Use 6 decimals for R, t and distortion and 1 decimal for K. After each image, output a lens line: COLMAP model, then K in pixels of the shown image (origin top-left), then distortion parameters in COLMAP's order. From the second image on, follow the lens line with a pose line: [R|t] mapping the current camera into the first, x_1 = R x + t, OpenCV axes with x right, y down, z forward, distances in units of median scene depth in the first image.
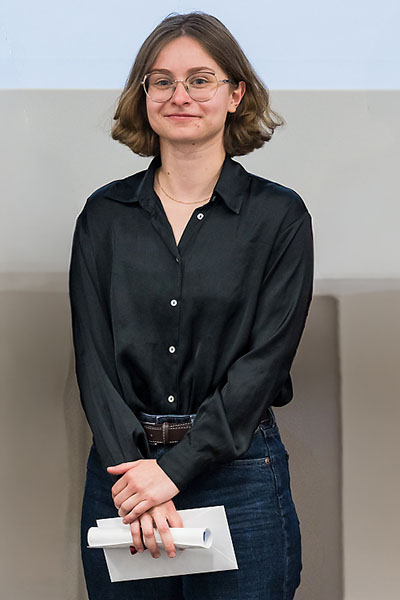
lens RADIAL K [[2215.9, 0, 199.9], [0, 2215.9, 299.8], [0, 0, 1]] dist [-0.225783, 0.000000]
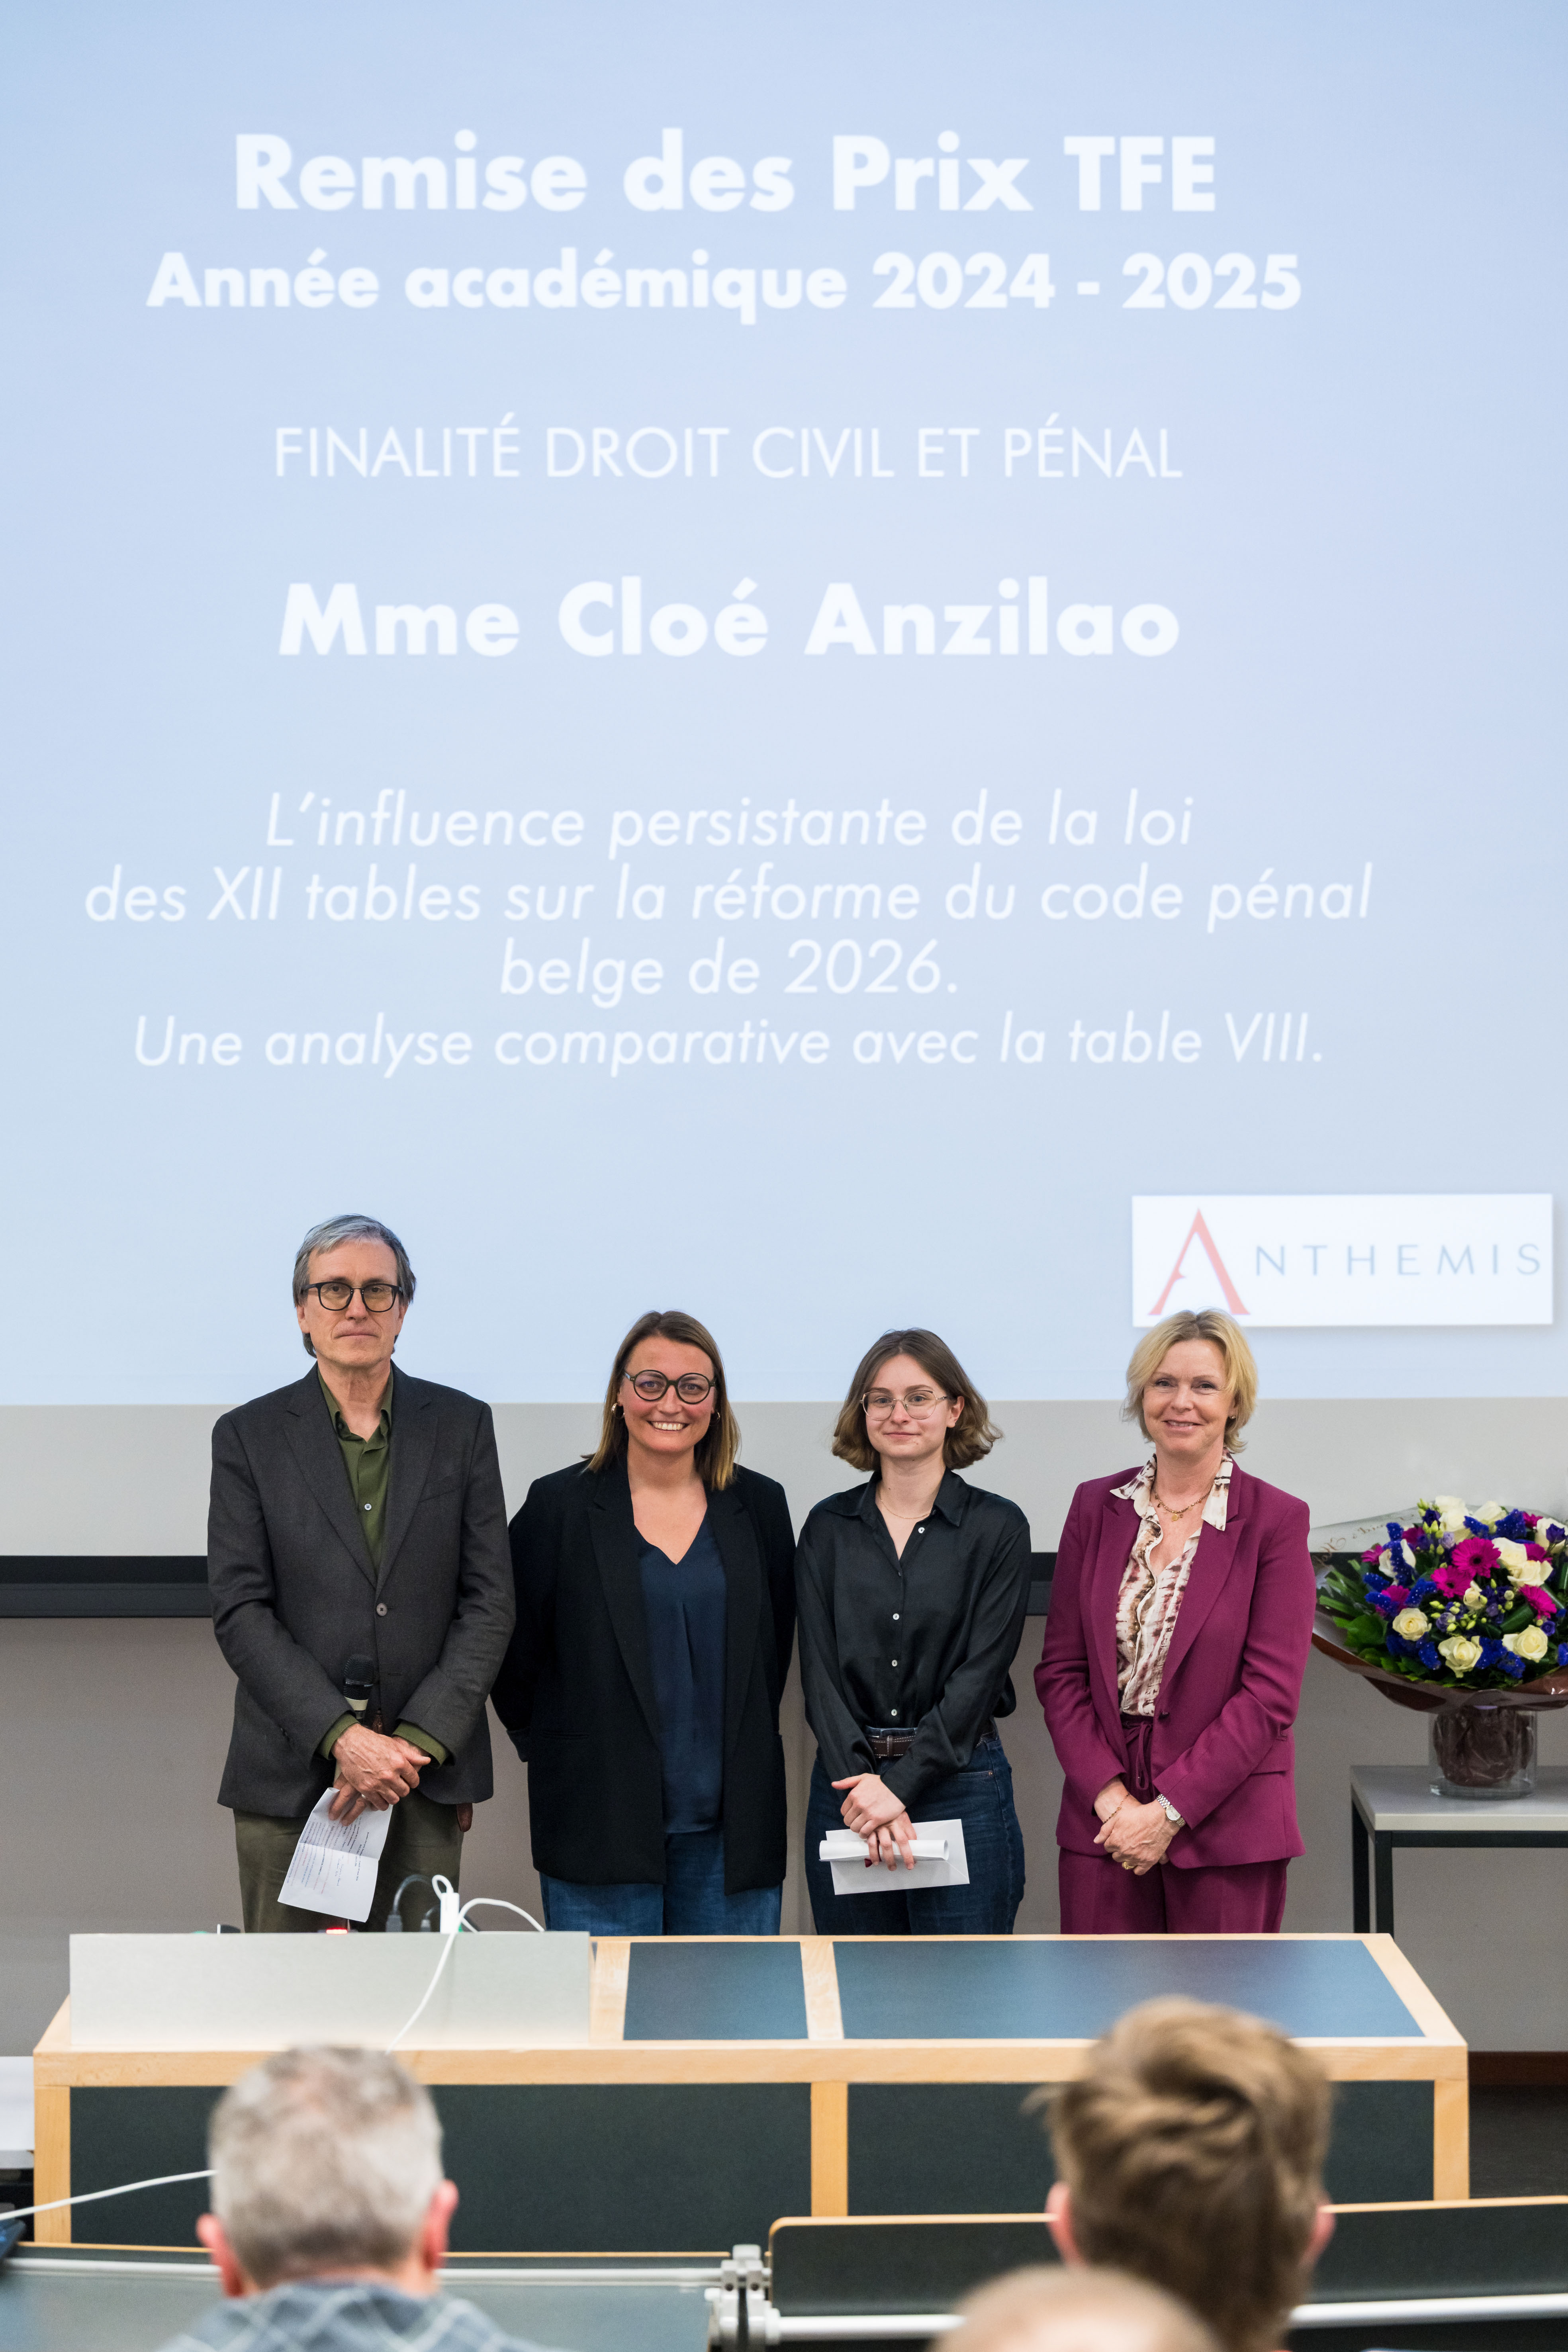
lens RADIAL K [[5359.4, 0, 765.9], [0, 5359.4, 1202.6], [0, 0, 1]] dist [0.380605, 0.000000]
pose [[0.997968, -0.013755, -0.062221, 0.084523], [0.012779, 0.999789, -0.016054, -0.149383], [0.062429, 0.015227, 0.997933, -1.462799]]
